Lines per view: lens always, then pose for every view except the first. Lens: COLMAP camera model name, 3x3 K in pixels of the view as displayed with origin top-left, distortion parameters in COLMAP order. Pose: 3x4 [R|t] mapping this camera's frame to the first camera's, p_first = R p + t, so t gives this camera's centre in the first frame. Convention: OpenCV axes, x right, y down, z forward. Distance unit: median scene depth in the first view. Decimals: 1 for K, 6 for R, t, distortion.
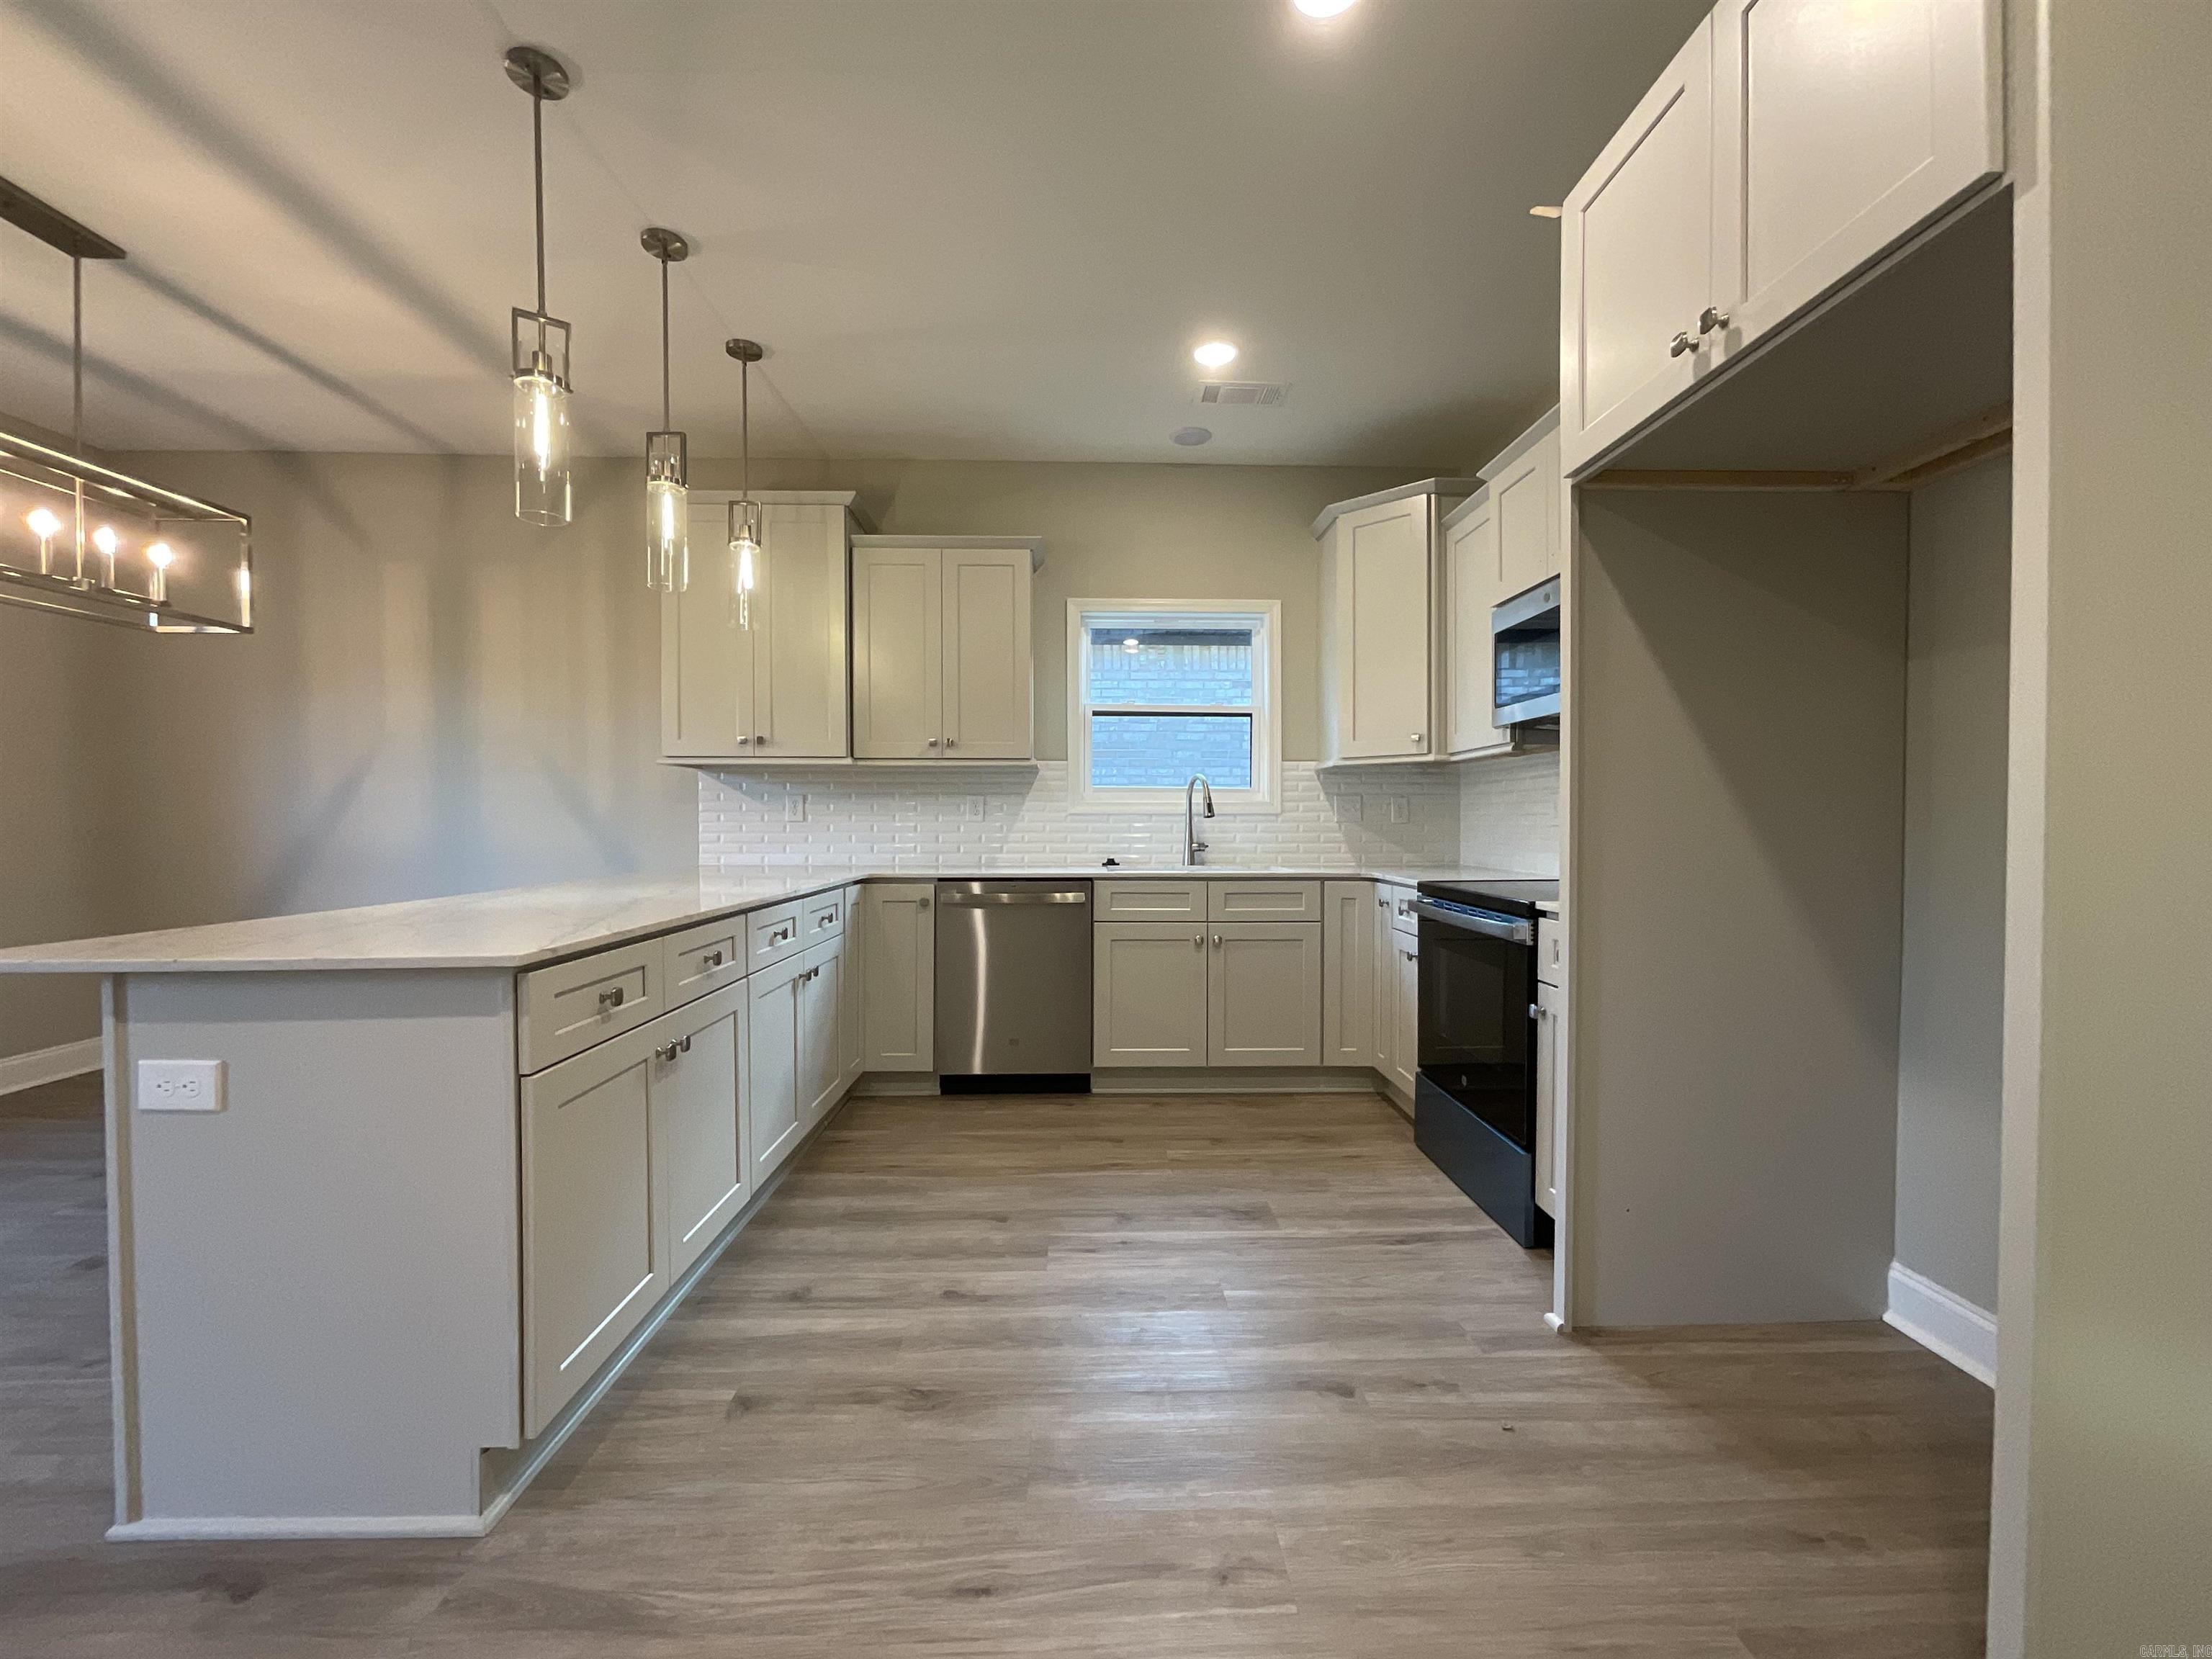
lens RADIAL K [[897.7, 0, 1107.7], [0, 897.7, 830.5], [0, 0, 1]] dist [-0.002556, 0.002201]
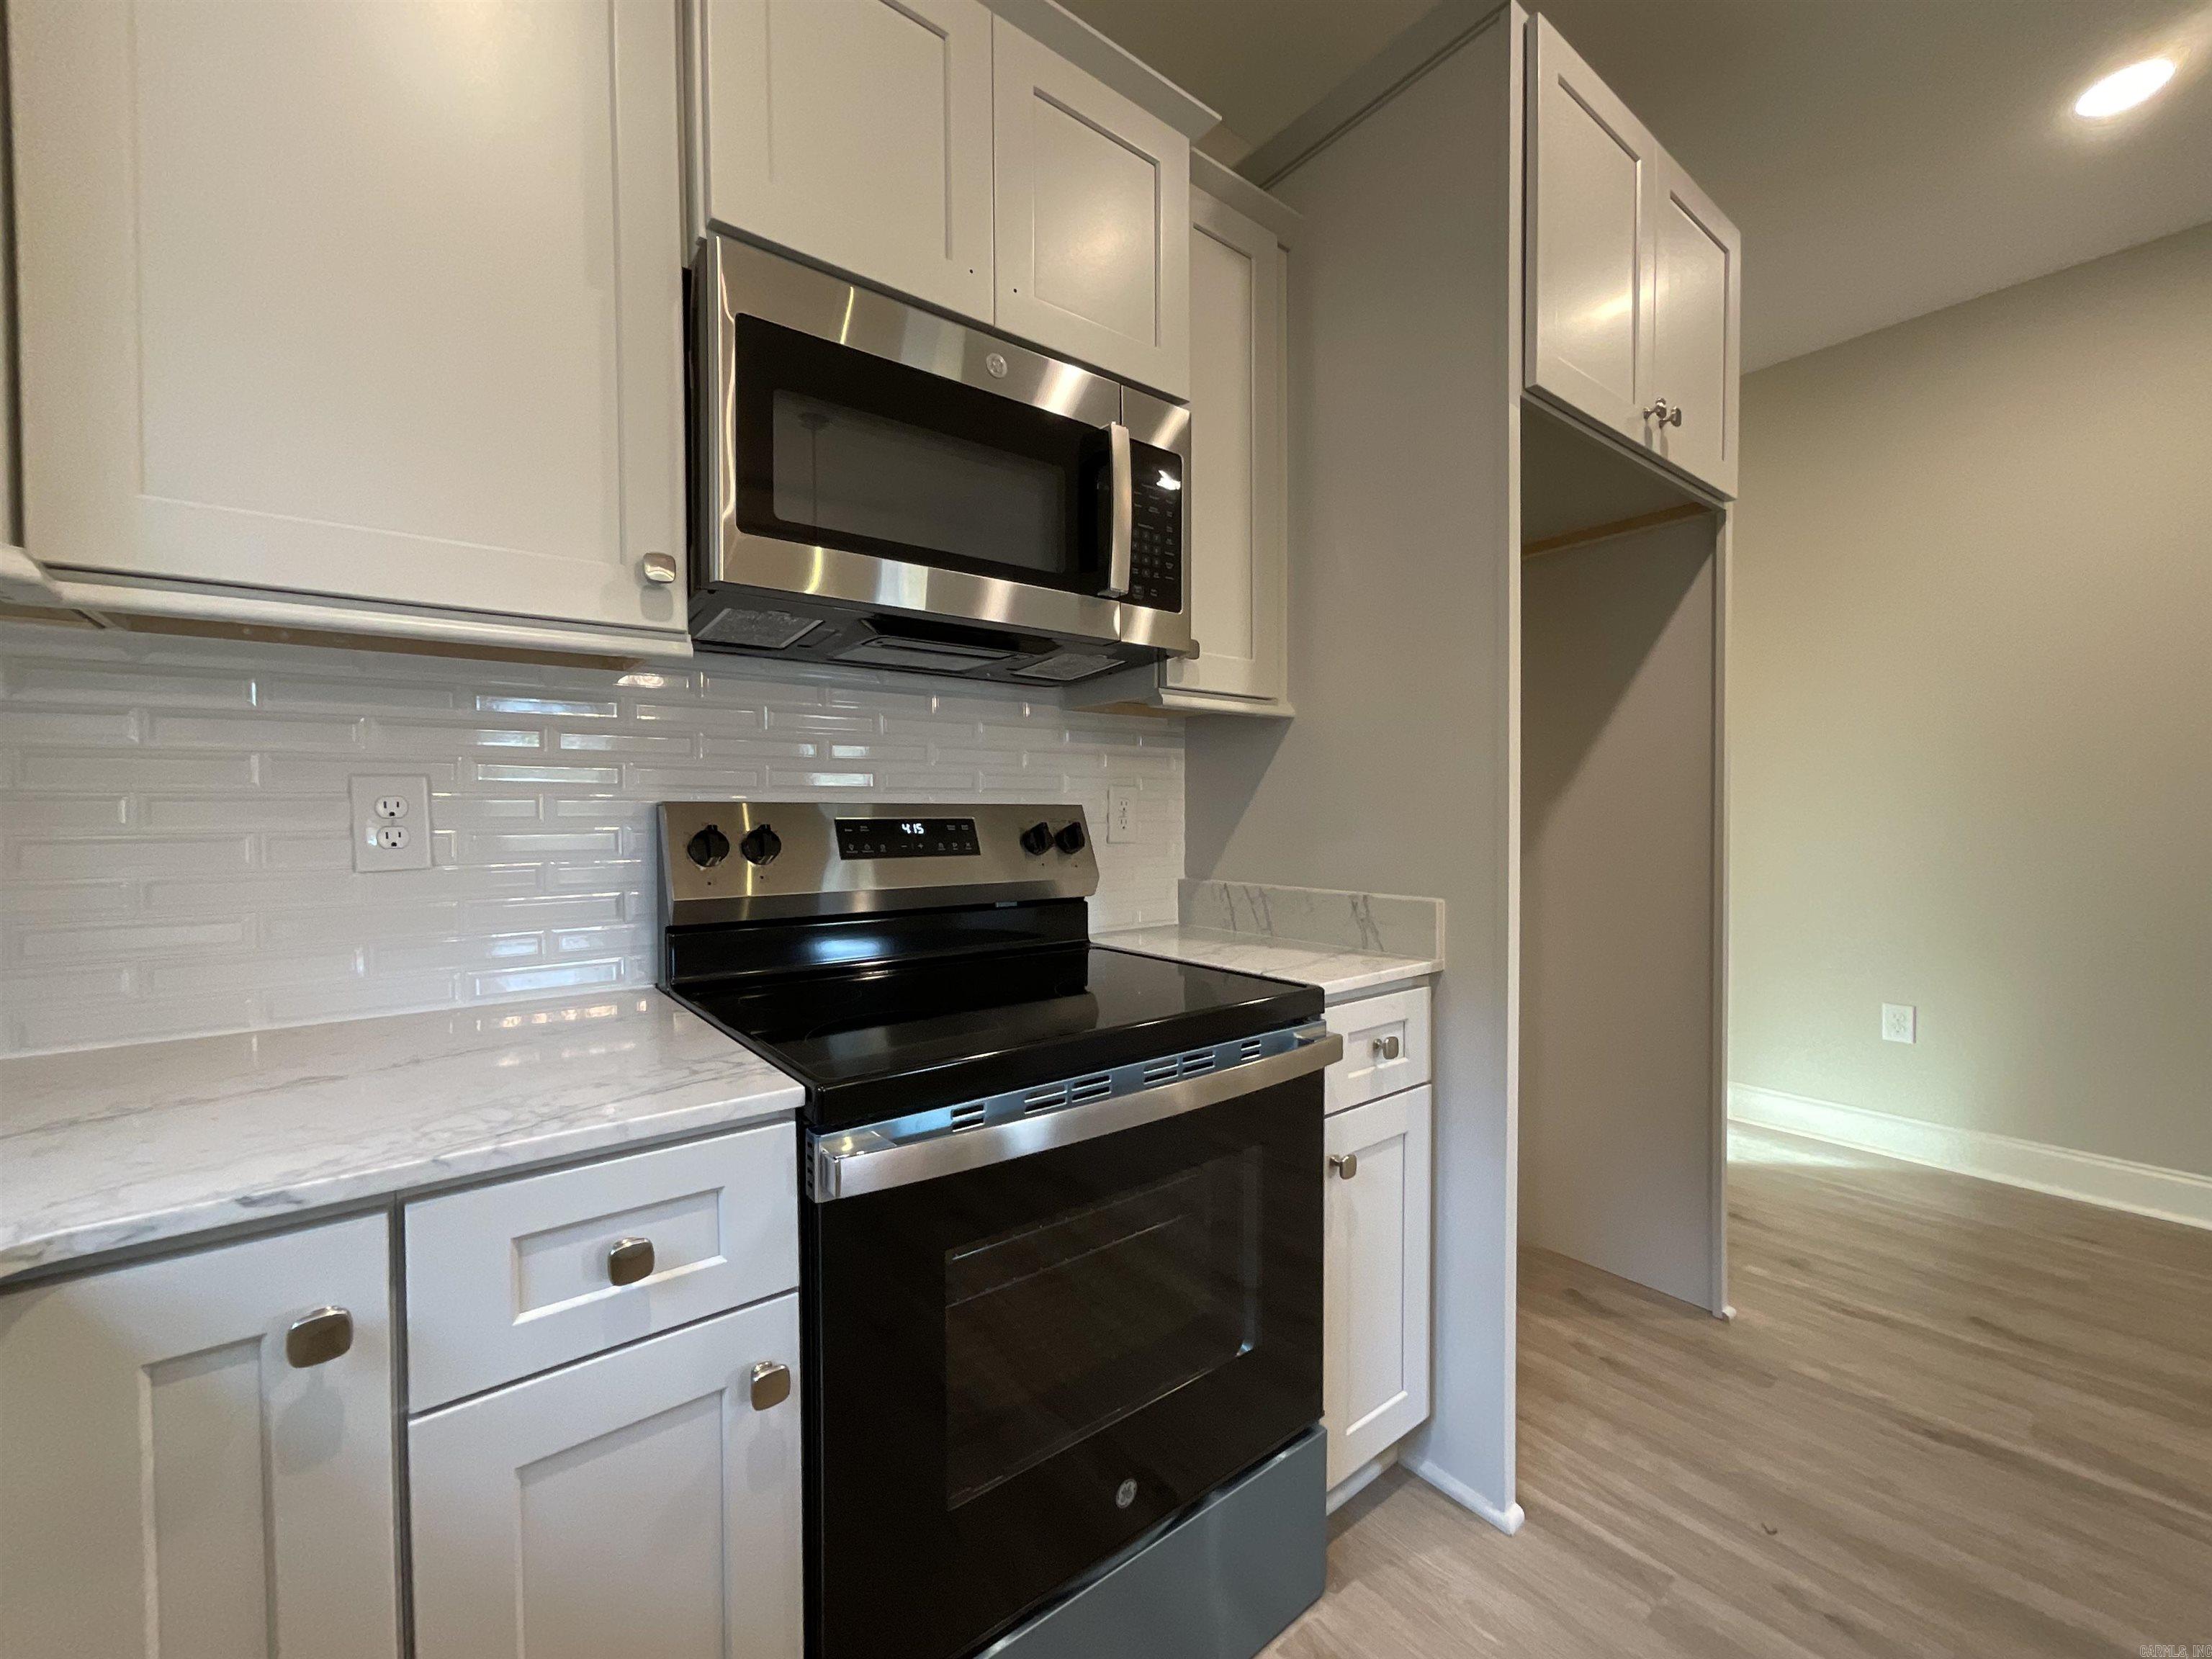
lens RADIAL K [[897.7, 0, 1120.4], [0, 897.7, 824.7], [0, 0, 1]] dist [-0.002556, 0.002201]
pose [[-0.600905, -0.006183, 0.799296, 0.065948], [0.016183, 0.999671, 0.019899, -0.027250], [-0.799156, 0.024892, -0.600608, 1.053785]]
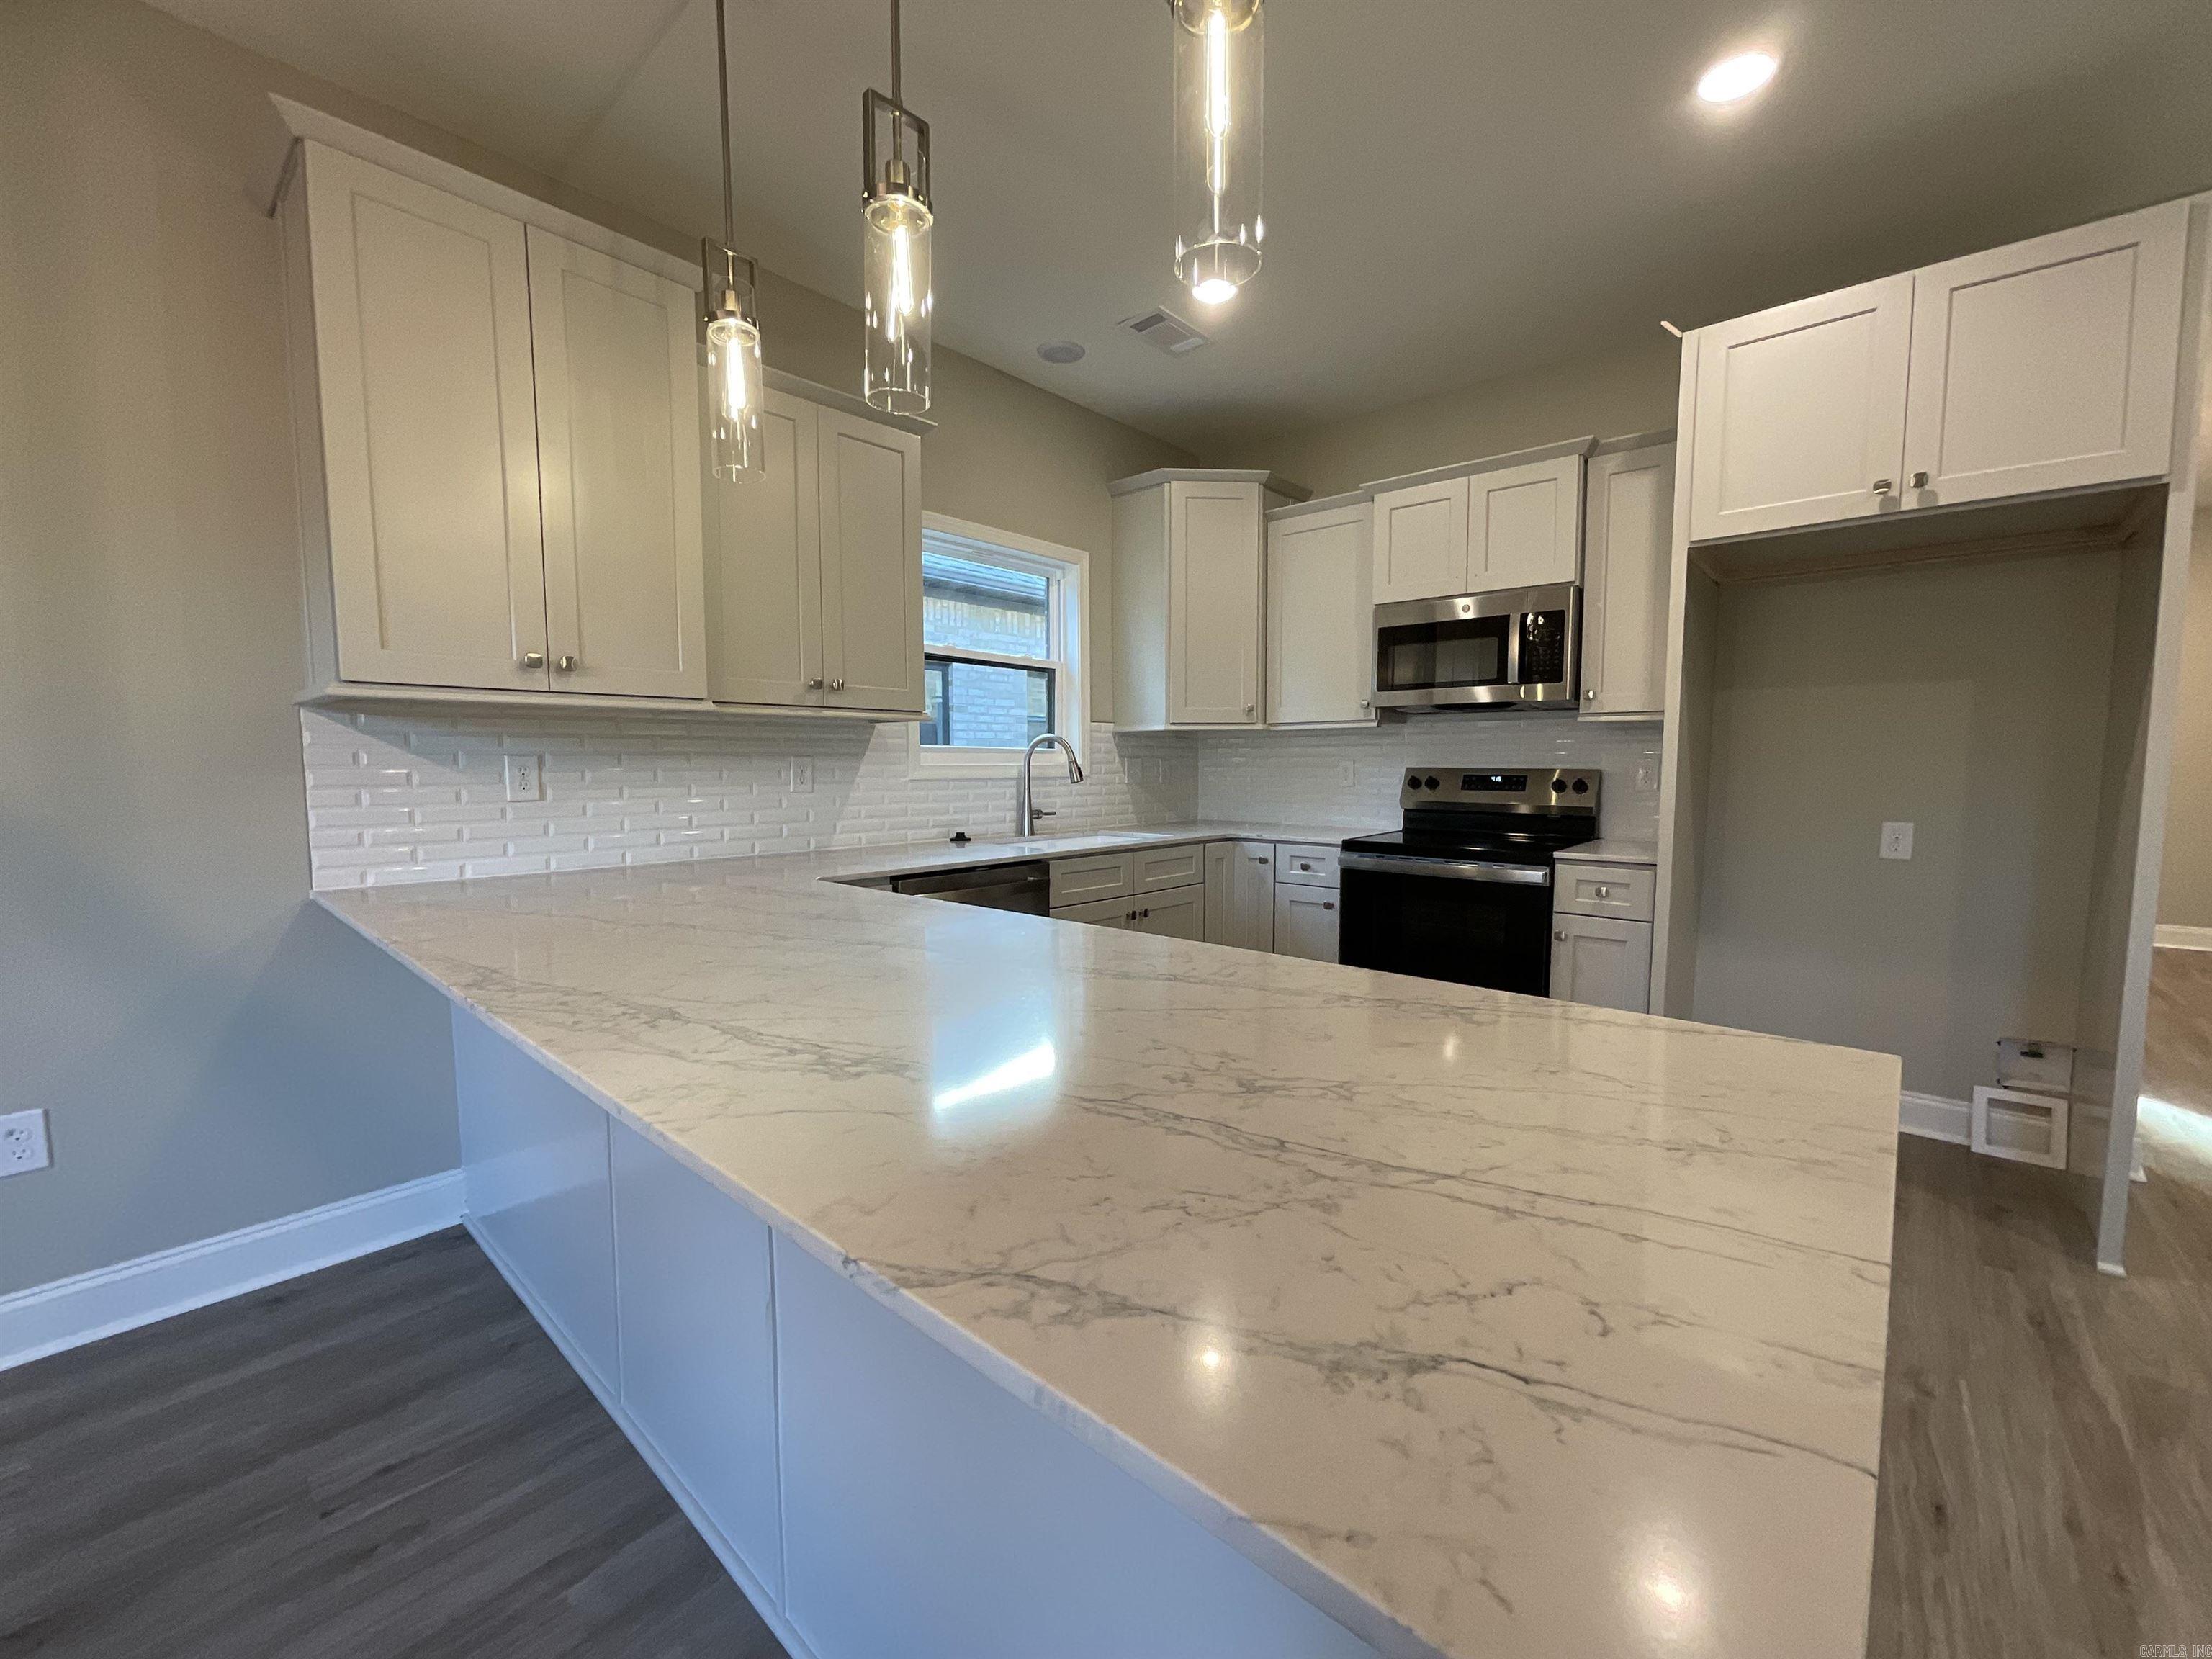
lens RADIAL K [[897.7, 0, 1105.4], [0, 897.7, 828.8], [0, 0, 1]] dist [-0.002556, 0.002201]
pose [[0.687092, -0.055366, 0.724458, -0.665515], [0.010096, 0.997724, 0.066675, -0.035573], [-0.726500, -0.038497, 0.686087, 0.422075]]
